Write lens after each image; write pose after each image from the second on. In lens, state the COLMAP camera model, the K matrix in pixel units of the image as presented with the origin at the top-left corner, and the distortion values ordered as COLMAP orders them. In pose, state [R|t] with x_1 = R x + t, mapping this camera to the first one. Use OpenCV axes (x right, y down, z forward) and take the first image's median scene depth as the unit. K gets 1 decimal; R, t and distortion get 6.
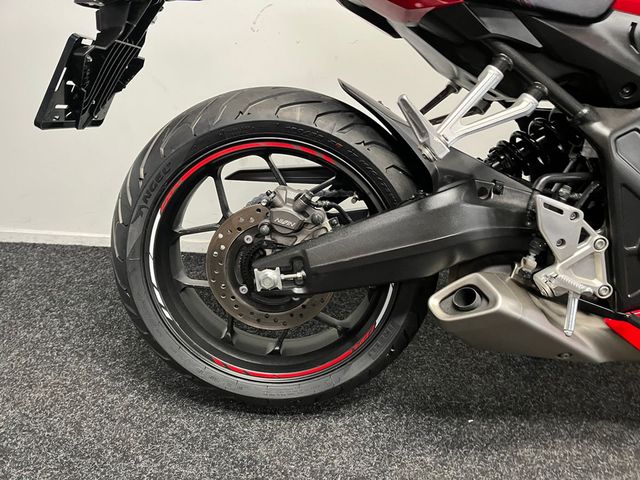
lens RADIAL K [[476.4, 0, 320.0], [0, 476.4, 240.0], [0, 0, 1]] dist [0.101512, -0.143490]
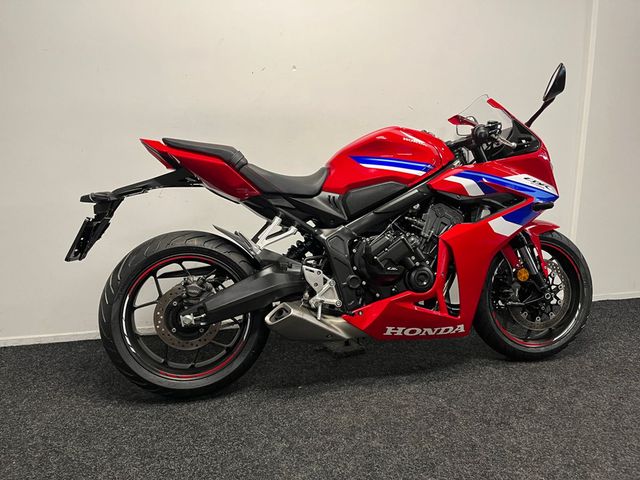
lens RADIAL K [[476.4, 0, 320.0], [0, 476.4, 240.0], [0, 0, 1]] dist [0.101512, -0.143490]
pose [[0.966584, -0.093956, 0.238512, -0.016855], [0.145766, 0.966801, -0.209878, 0.266637], [-0.210874, 0.237632, 0.948189, -1.180981]]
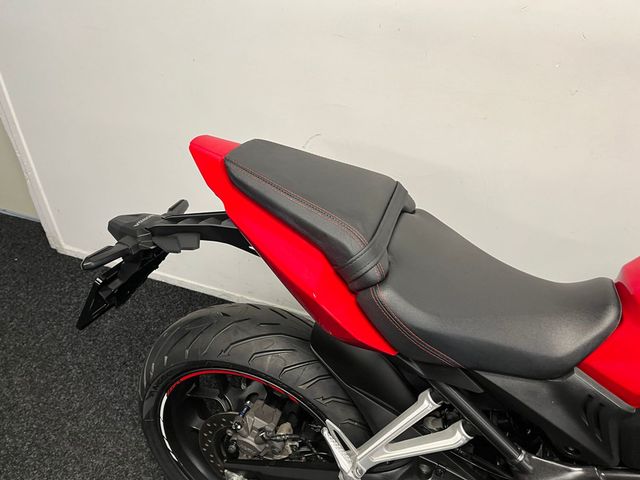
lens RADIAL K [[476.4, 0, 320.0], [0, 476.4, 240.0], [0, 0, 1]] dist [0.101512, -0.143490]
pose [[0.952596, 0.166147, -0.254863, 0.300881], [-0.109029, 0.968504, 0.223860, -0.787546], [0.284029, -0.185461, 0.940708, 0.023125]]
